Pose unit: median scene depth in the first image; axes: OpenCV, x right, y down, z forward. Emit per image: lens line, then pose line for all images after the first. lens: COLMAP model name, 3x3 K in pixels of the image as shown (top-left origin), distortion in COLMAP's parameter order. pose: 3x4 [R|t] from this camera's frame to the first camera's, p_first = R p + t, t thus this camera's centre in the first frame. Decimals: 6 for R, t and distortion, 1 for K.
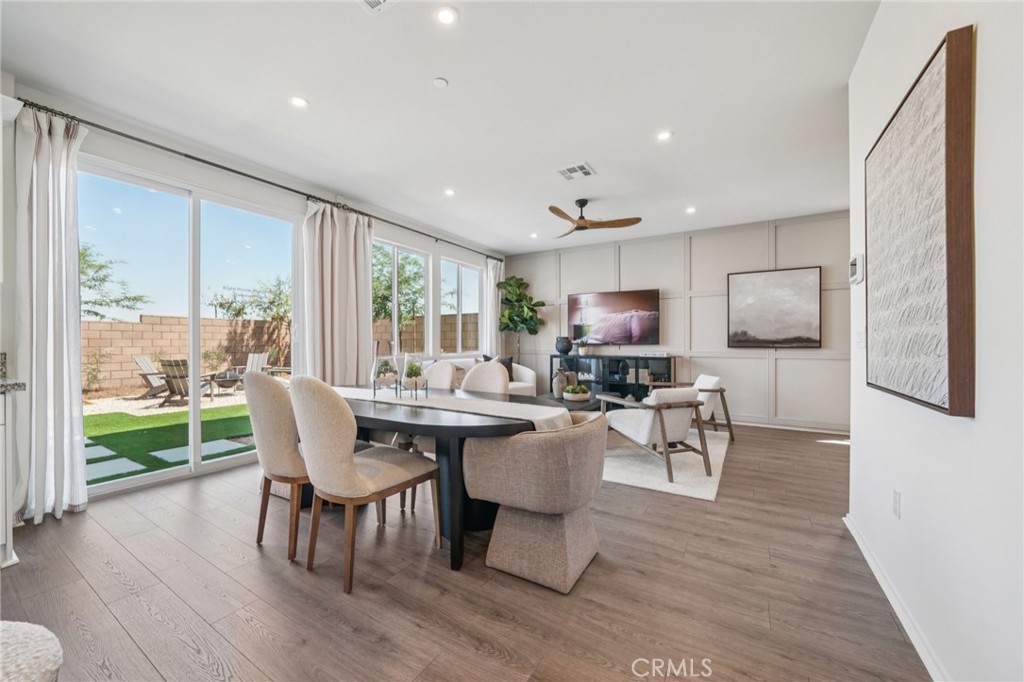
lens RADIAL K [[386.6, 0, 505.2], [0, 386.6, 342.7], [0, 0, 1]] dist [-0.002088, -0.000127]
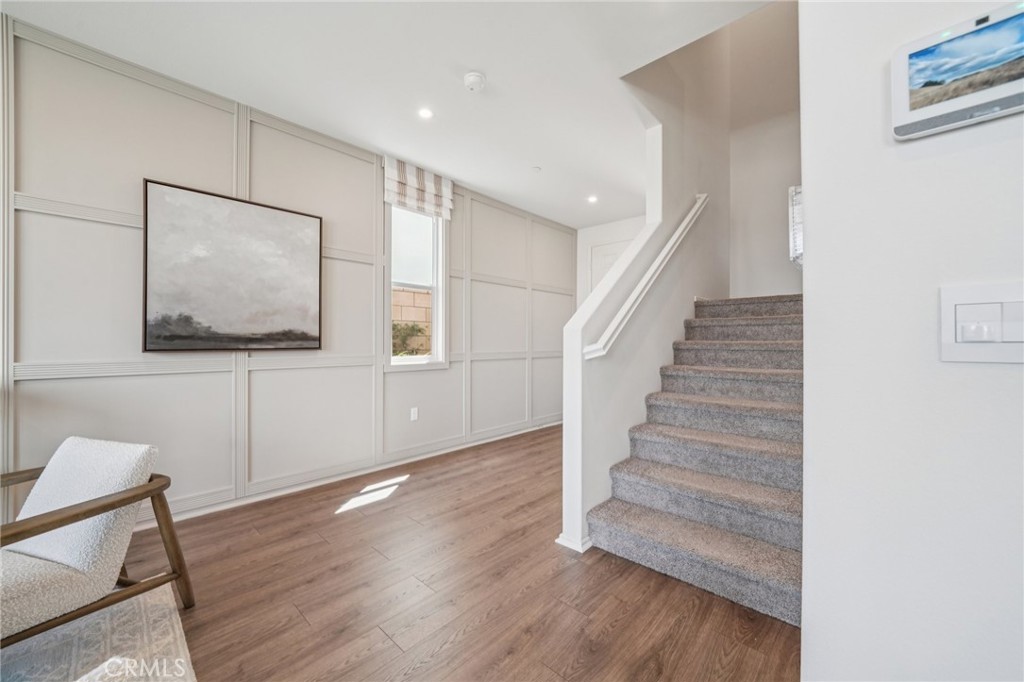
lens RADIAL K [[386.6, 0, 504.1], [0, 386.6, 340.5], [0, 0, 1]] dist [-0.002088, -0.000127]
pose [[0.205618, 0.001821, 0.978631, 0.259089], [0.001583, 0.999996, -0.002193, 0.001489], [-0.978631, 0.002000, 0.205615, 0.559174]]
